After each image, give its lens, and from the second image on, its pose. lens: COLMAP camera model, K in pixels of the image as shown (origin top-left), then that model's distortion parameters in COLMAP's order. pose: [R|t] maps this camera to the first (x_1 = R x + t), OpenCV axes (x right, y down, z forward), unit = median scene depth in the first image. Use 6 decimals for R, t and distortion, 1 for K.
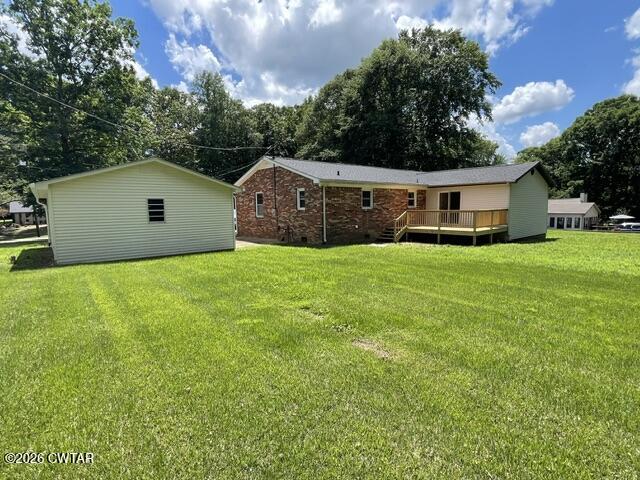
lens RADIAL K [[334.4, 0, 320.0], [0, 334.4, 240.0], [0, 0, 1]] dist [-0.000627, -0.000330]
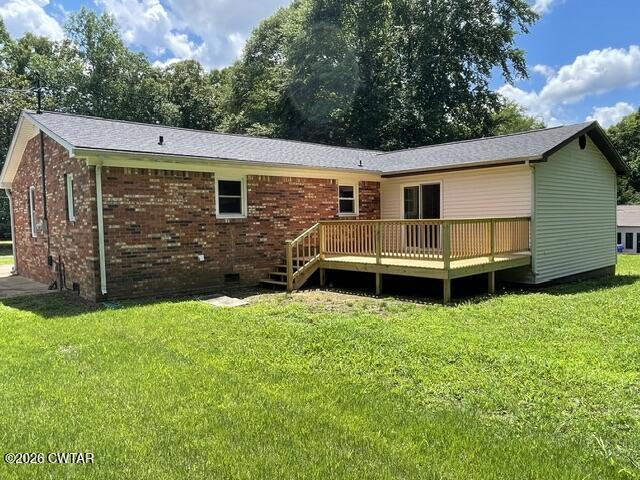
lens RADIAL K [[473.9, 0, 320.0], [0, 473.9, 240.0], [0, 0, 1]] dist [0.000214, -0.000711]
pose [[0.999692, -0.006854, 0.023853, 0.226585], [0.008170, 0.998425, -0.055501, -0.023676], [-0.023435, 0.055679, 0.998174, 0.312201]]
